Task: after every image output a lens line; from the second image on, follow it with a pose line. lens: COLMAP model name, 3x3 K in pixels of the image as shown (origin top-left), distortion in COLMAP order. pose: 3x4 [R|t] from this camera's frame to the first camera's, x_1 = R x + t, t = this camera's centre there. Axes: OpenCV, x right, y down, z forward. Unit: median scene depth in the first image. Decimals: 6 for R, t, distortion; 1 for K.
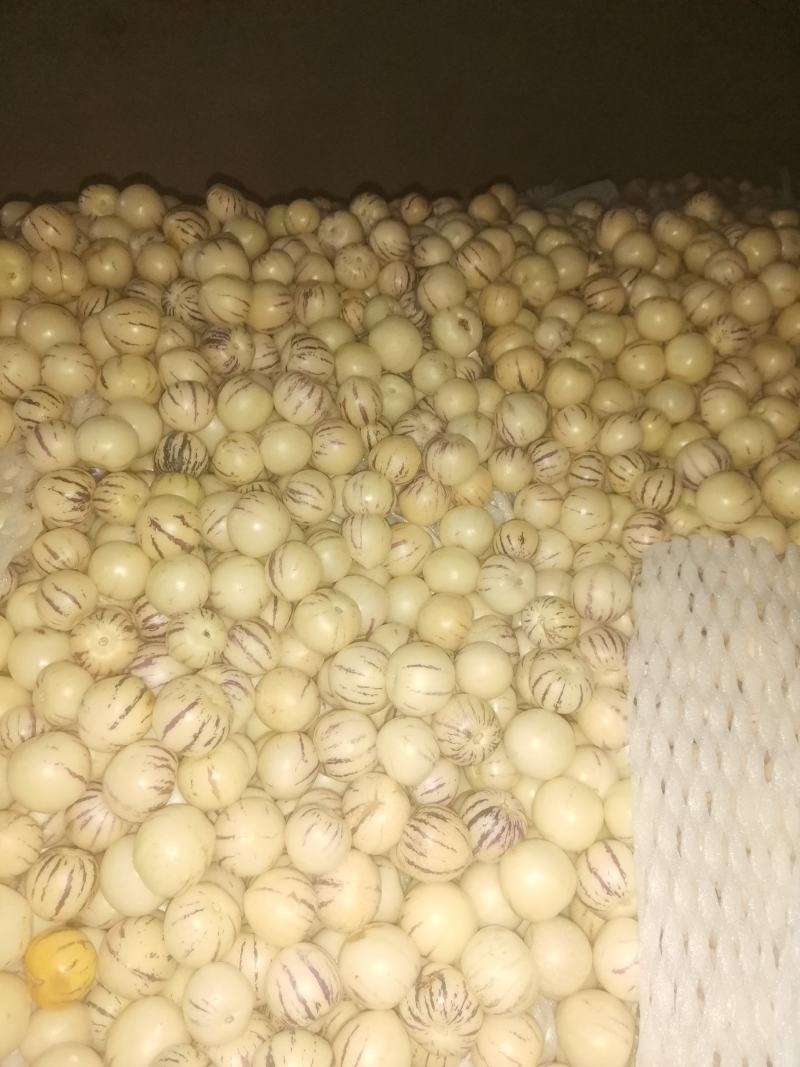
lens RADIAL K [[786.1, 0, 400.0], [0, 786.1, 533.5], [0, 0, 1]] dist [0.061159, -0.099180]
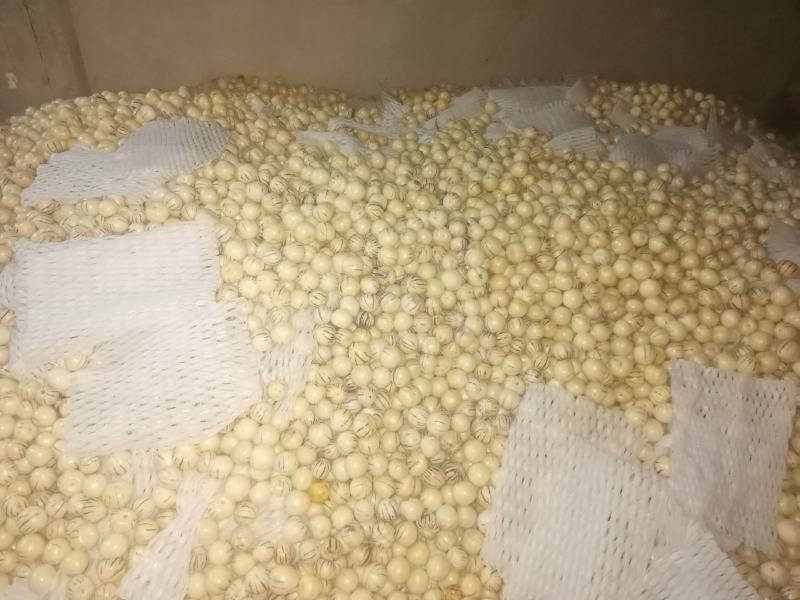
lens RADIAL K [[589.4, 0, 400.0], [0, 589.4, 300.0], [0, 0, 1]] dist [0.061159, -0.099180]
pose [[0.984822, 0.165903, -0.051007, -0.078487], [-0.154868, 0.972610, 0.173335, -0.620805], [0.078367, -0.162805, 0.983541, -1.110767]]
